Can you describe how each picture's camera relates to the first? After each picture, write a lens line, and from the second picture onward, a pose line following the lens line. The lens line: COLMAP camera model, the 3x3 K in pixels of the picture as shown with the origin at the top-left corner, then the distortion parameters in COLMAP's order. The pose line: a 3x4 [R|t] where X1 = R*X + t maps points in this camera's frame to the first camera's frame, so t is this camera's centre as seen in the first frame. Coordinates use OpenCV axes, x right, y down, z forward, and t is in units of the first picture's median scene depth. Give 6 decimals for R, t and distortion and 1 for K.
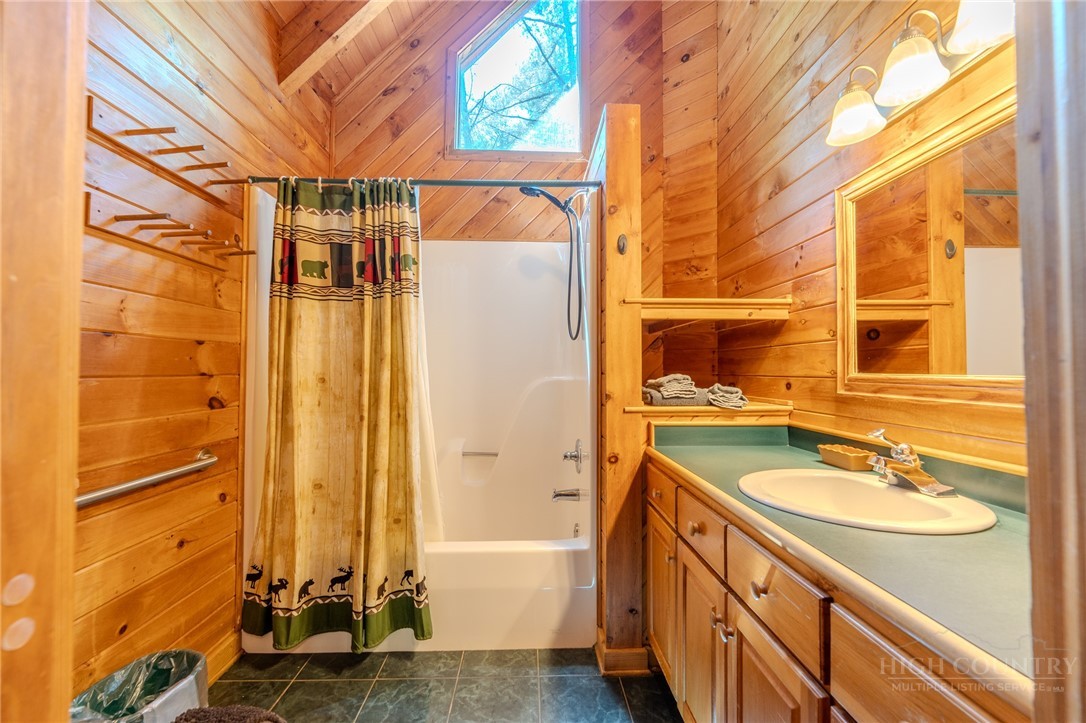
lens RADIAL K [[439.4, 0, 540.5], [0, 439.4, 362.2], [0, 0, 1]] dist [-0.002558, 0.000481]
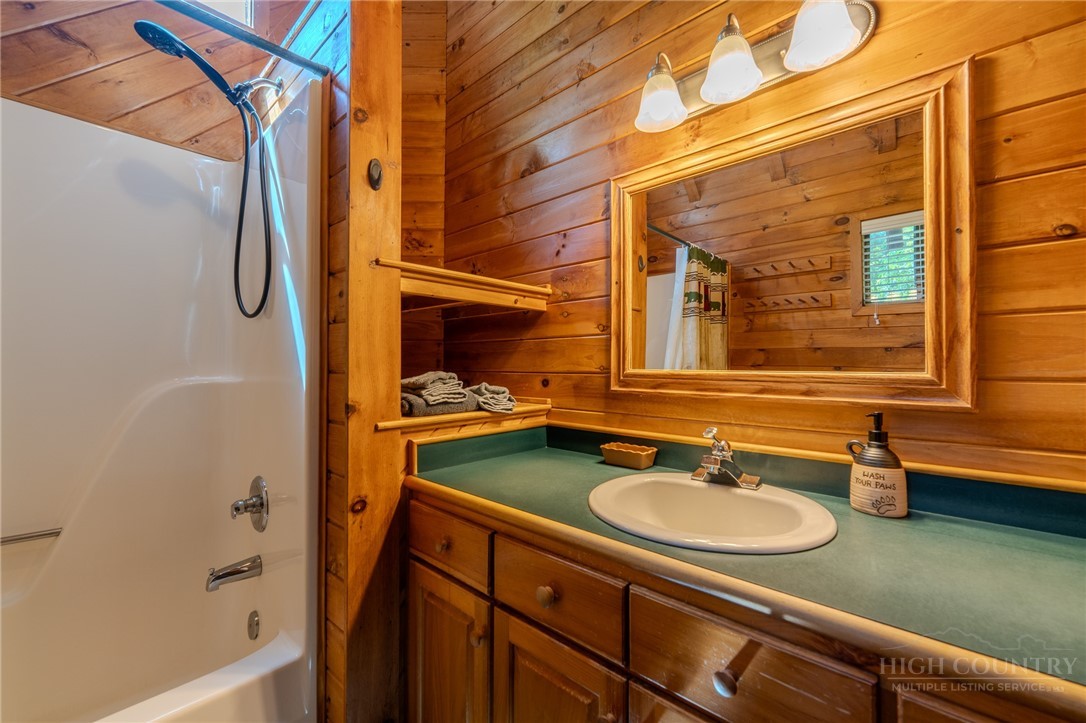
lens RADIAL K [[439.4, 0, 544.8], [0, 439.4, 360.4], [0, 0, 1]] dist [-0.002558, 0.000481]
pose [[0.696266, 0.005169, 0.717765, -0.105936], [-0.011786, 0.999922, 0.004232, 0.002983], [-0.717687, -0.011406, 0.696272, 0.362328]]
